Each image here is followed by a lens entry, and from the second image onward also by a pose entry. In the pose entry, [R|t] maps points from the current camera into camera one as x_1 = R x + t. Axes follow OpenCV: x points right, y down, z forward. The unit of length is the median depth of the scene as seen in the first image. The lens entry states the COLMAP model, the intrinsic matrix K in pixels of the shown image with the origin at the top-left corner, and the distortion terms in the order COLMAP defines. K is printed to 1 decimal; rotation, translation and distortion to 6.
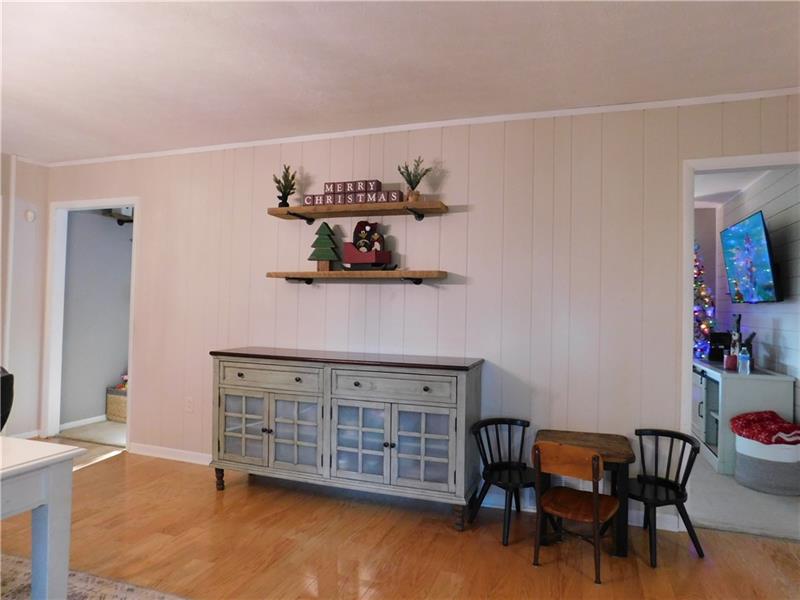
lens RADIAL K [[521.8, 0, 403.1], [0, 521.8, 298.9], [0, 0, 1]] dist [-0.066745, 0.043497]
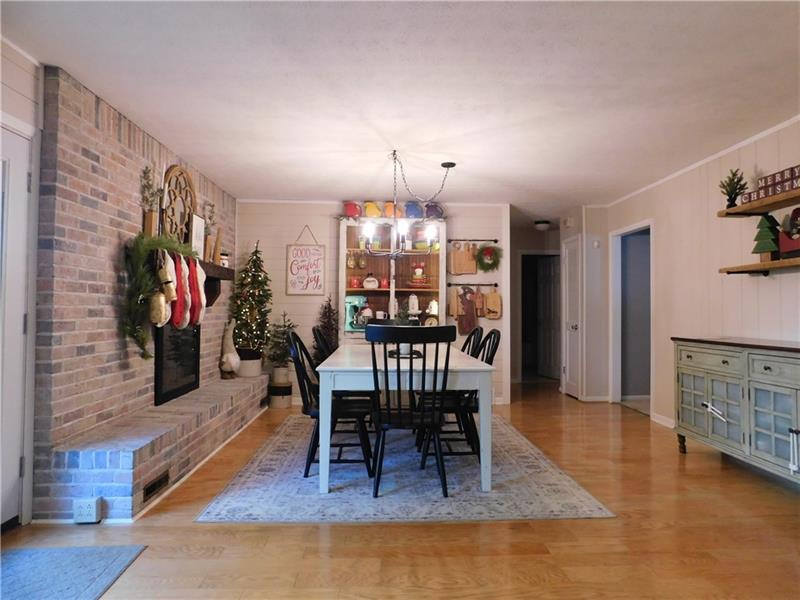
lens RADIAL K [[521.8, 0, 403.1], [0, 521.8, 298.9], [0, 0, 1]] dist [-0.066745, 0.043497]
pose [[0.367289, -0.039970, -0.929248, 0.538960], [0.016627, 0.999199, -0.036406, 0.045227], [0.929958, -0.002079, 0.367659, -0.045935]]
